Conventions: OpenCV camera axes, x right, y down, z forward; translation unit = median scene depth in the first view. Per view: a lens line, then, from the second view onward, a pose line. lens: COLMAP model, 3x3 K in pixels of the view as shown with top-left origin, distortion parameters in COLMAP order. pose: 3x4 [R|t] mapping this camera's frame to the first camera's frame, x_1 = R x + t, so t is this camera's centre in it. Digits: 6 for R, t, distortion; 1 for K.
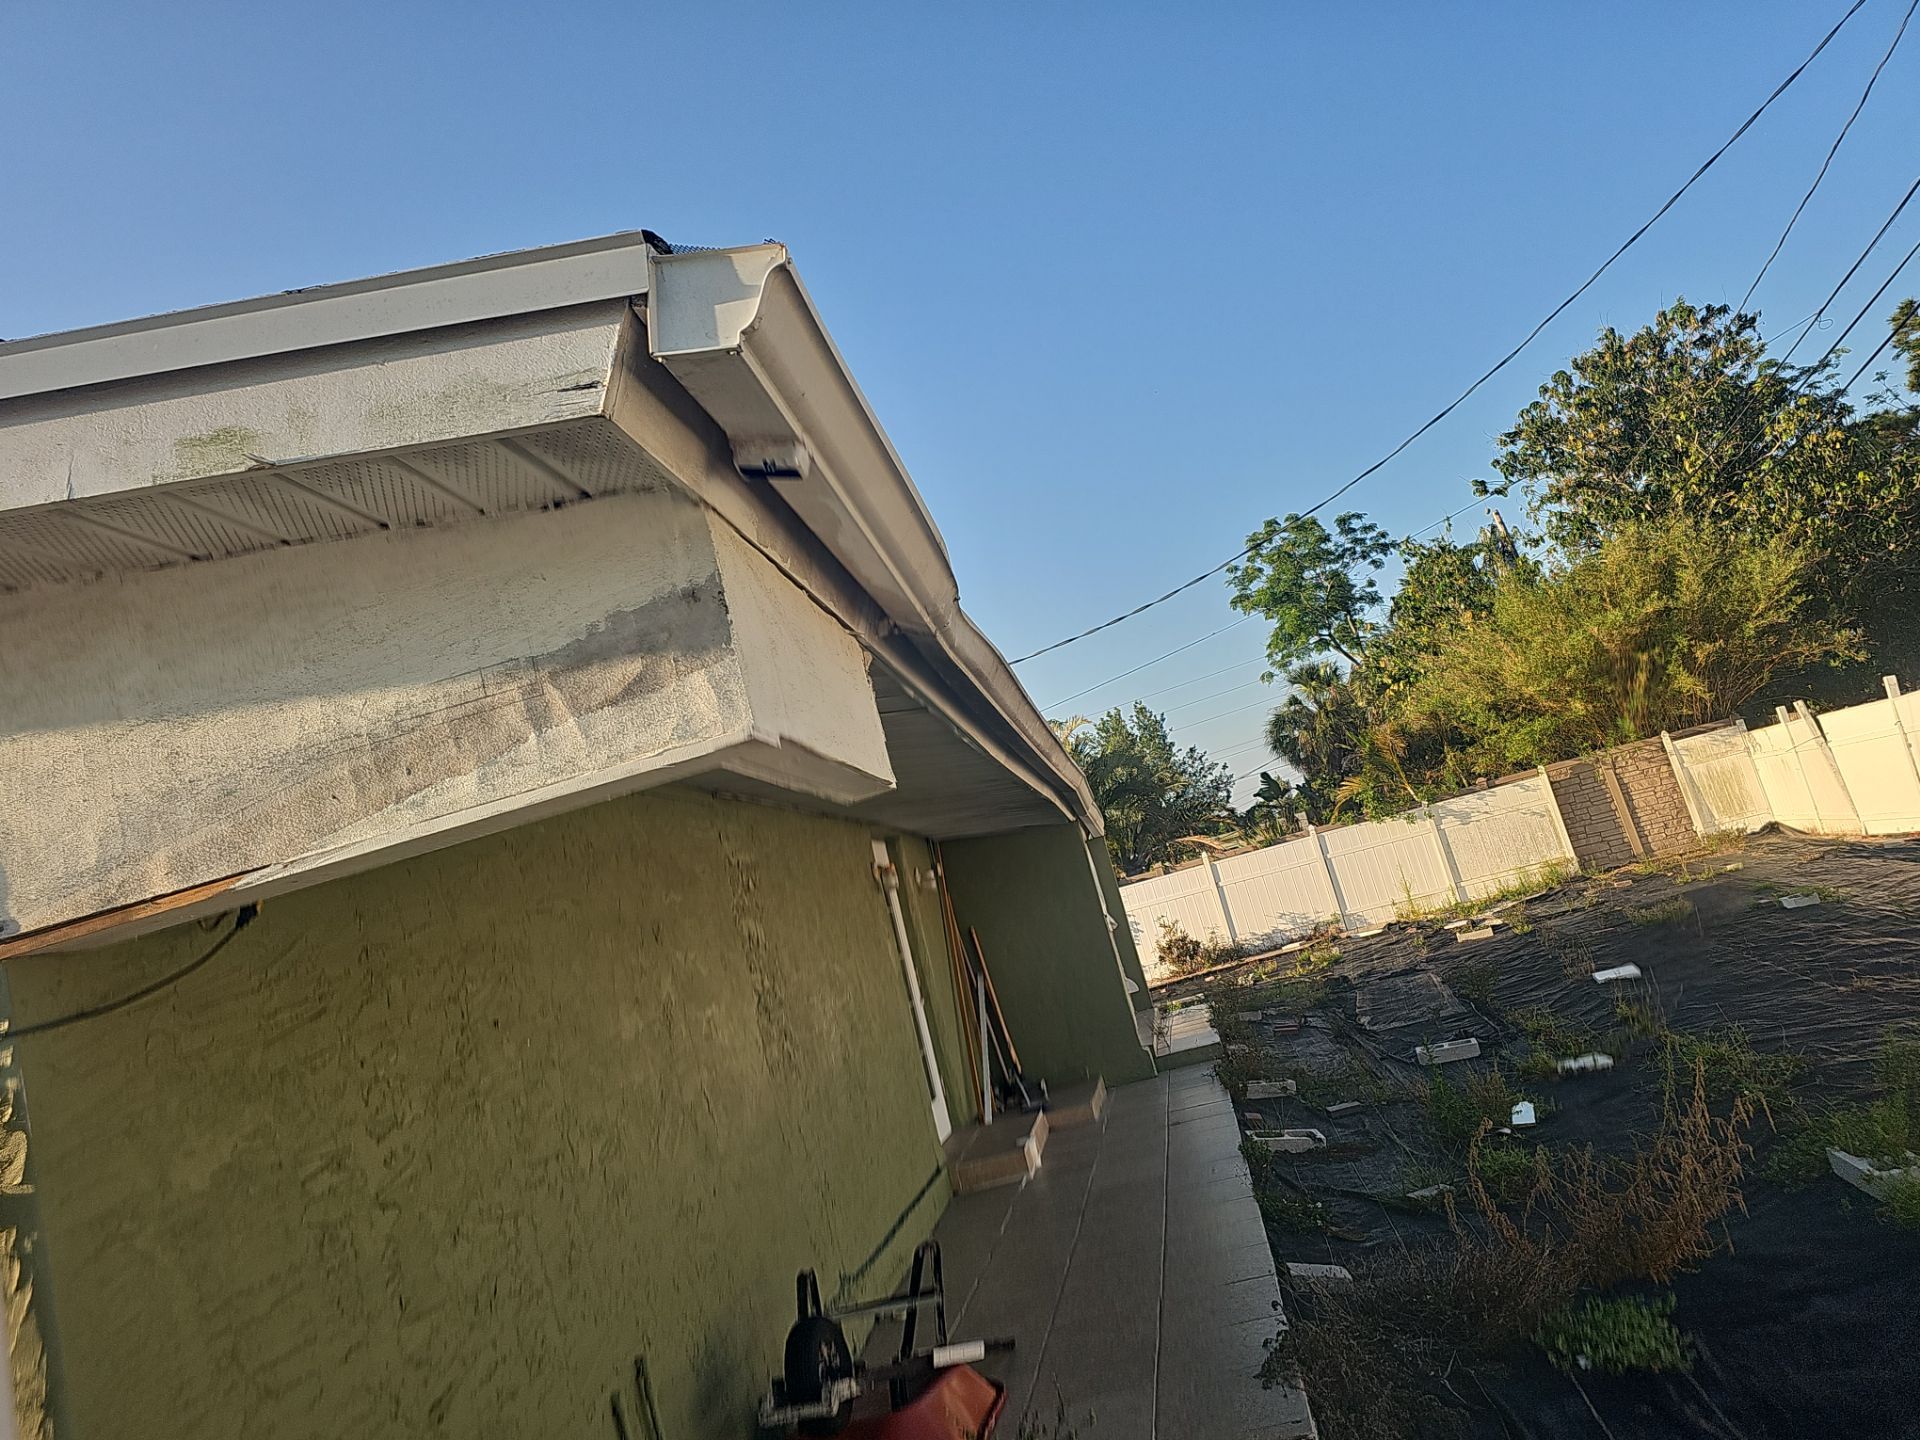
lens RADIAL K [[1315.0, 0, 967.0], [0, 1315.0, 748.8], [0, 0, 1]] dist [0.058676, -0.045441]
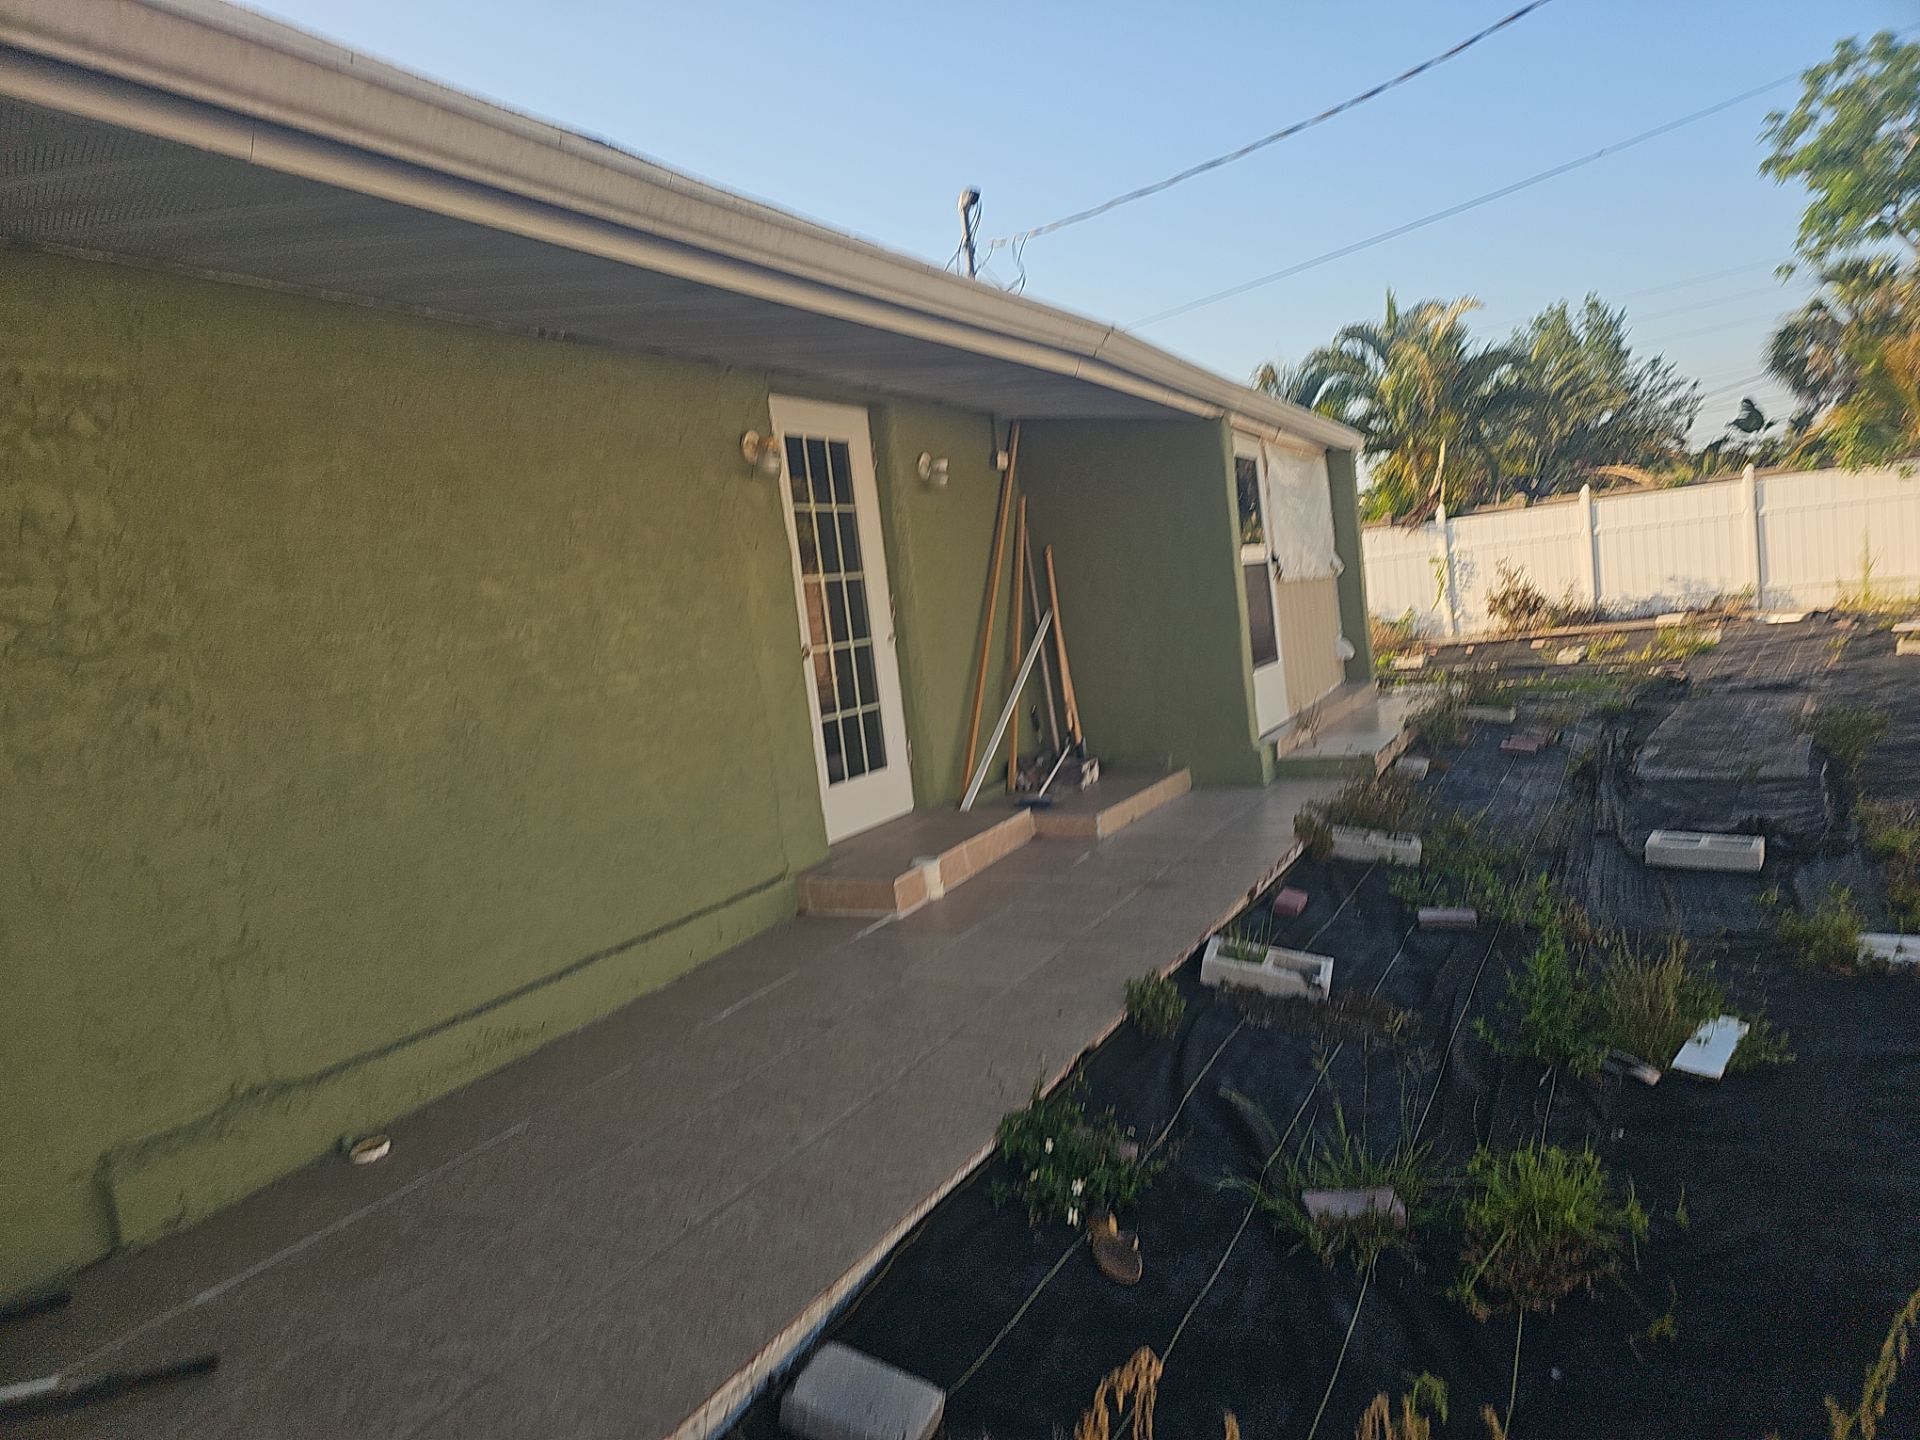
lens RADIAL K [[1232.7, 0, 926.2], [0, 1232.7, 723.0], [0, 0, 1]] dist [0.050708, -0.032347]
pose [[0.928304, 0.182315, -0.324058, 0.065386], [-0.076218, 0.946335, 0.314072, 0.006048], [0.363927, -0.266855, 0.892382, 0.118007]]
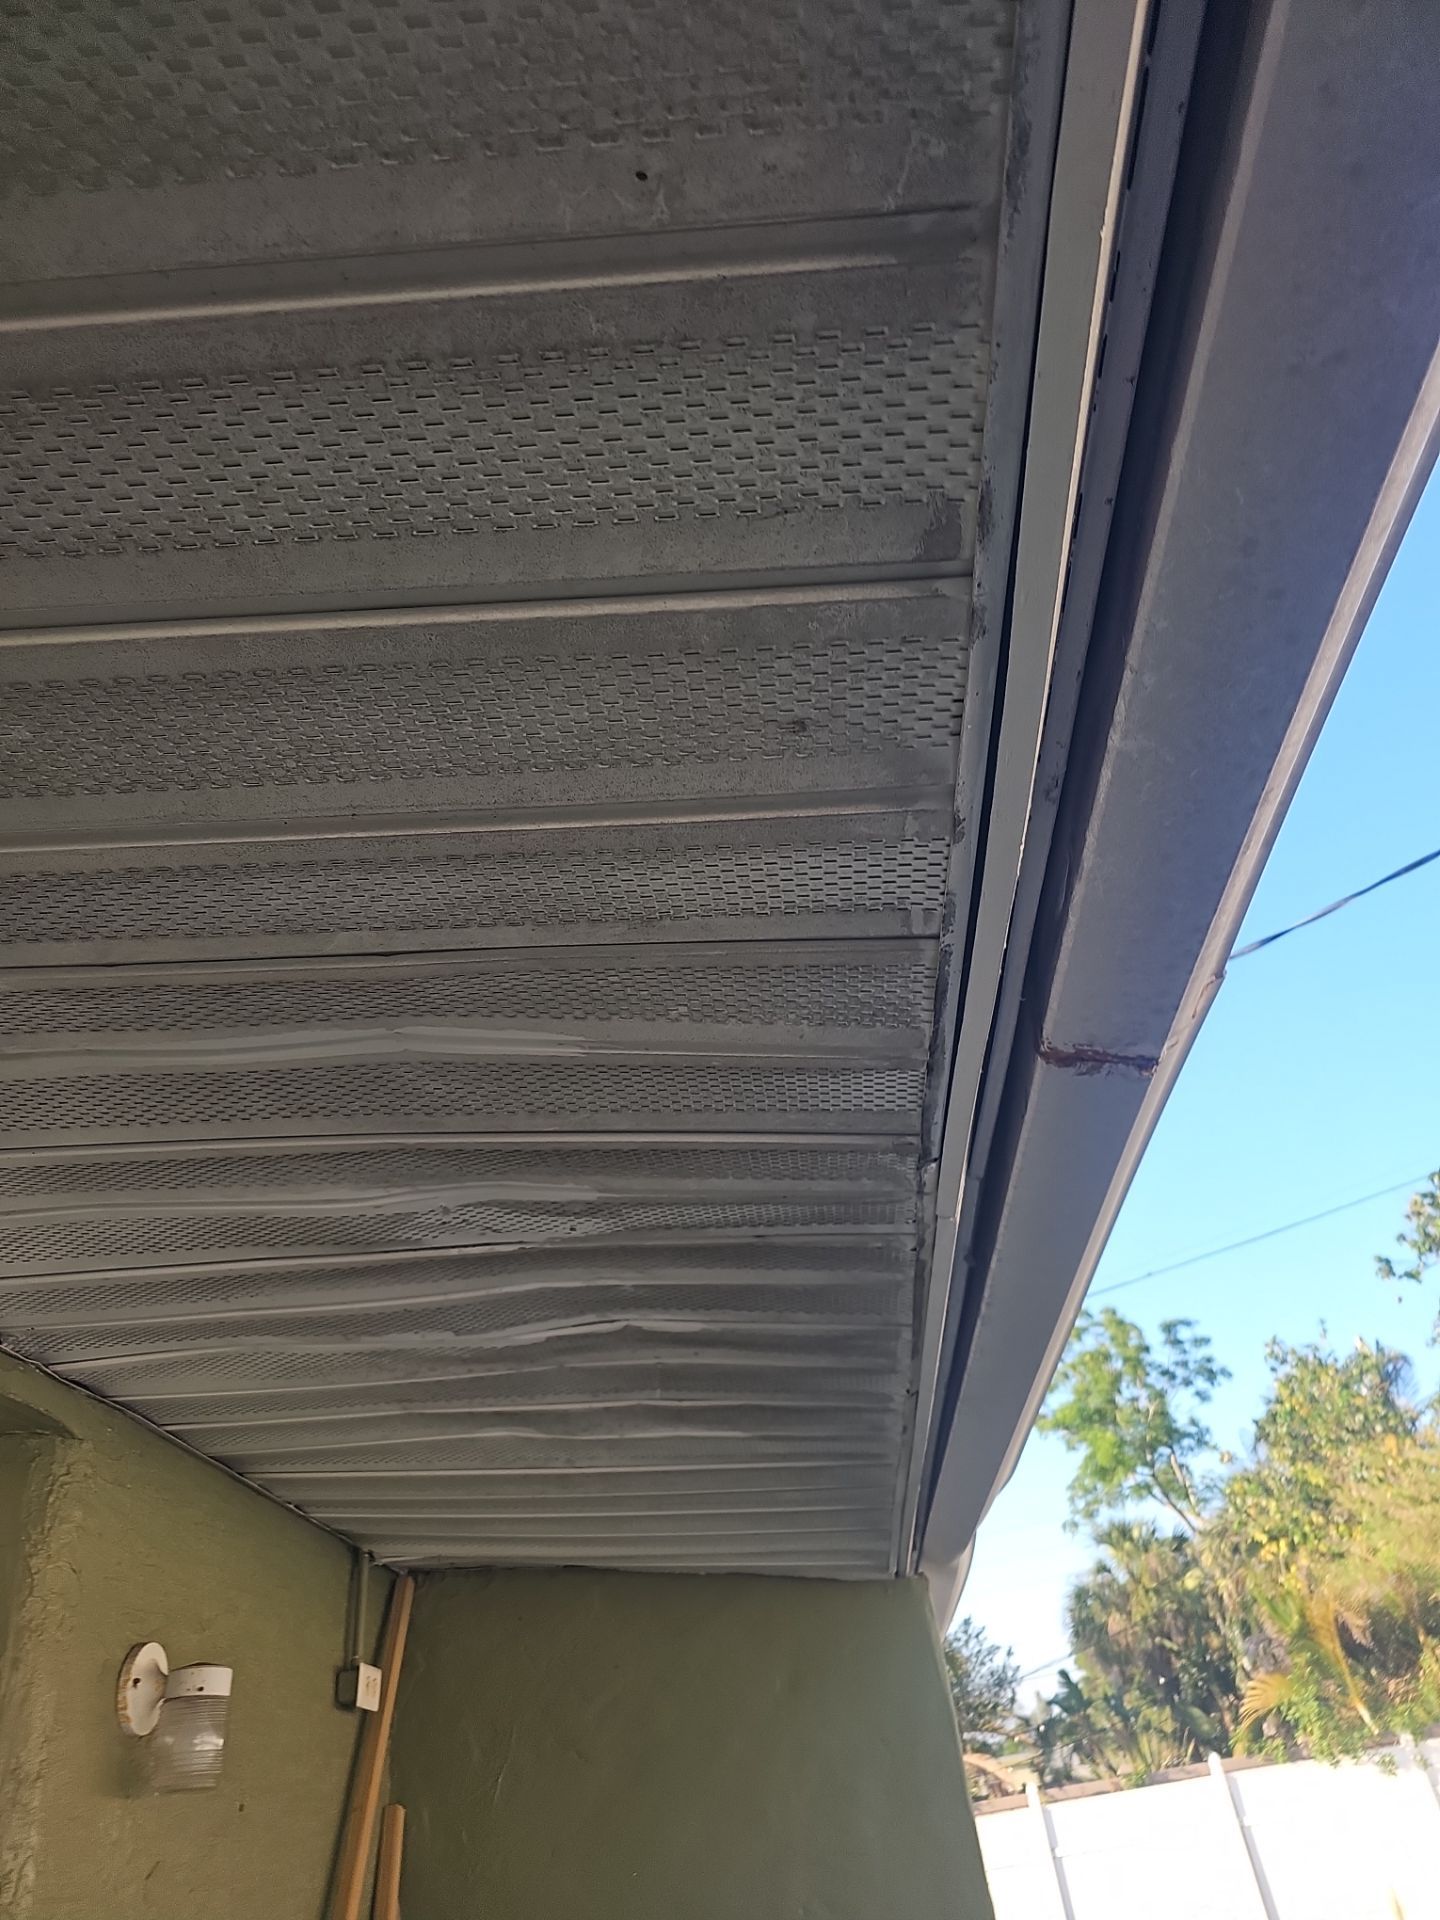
lens RADIAL K [[1302.2, 0, 740.7], [0, 1302.2, 953.8], [0, 0, 1]] dist [0.023330, 0.001026]
pose [[0.991811, 0.126460, -0.017873, 0.011683], [-0.120886, 0.884378, -0.450845, 0.025590], [-0.041208, 0.449314, 0.892423, 0.249814]]
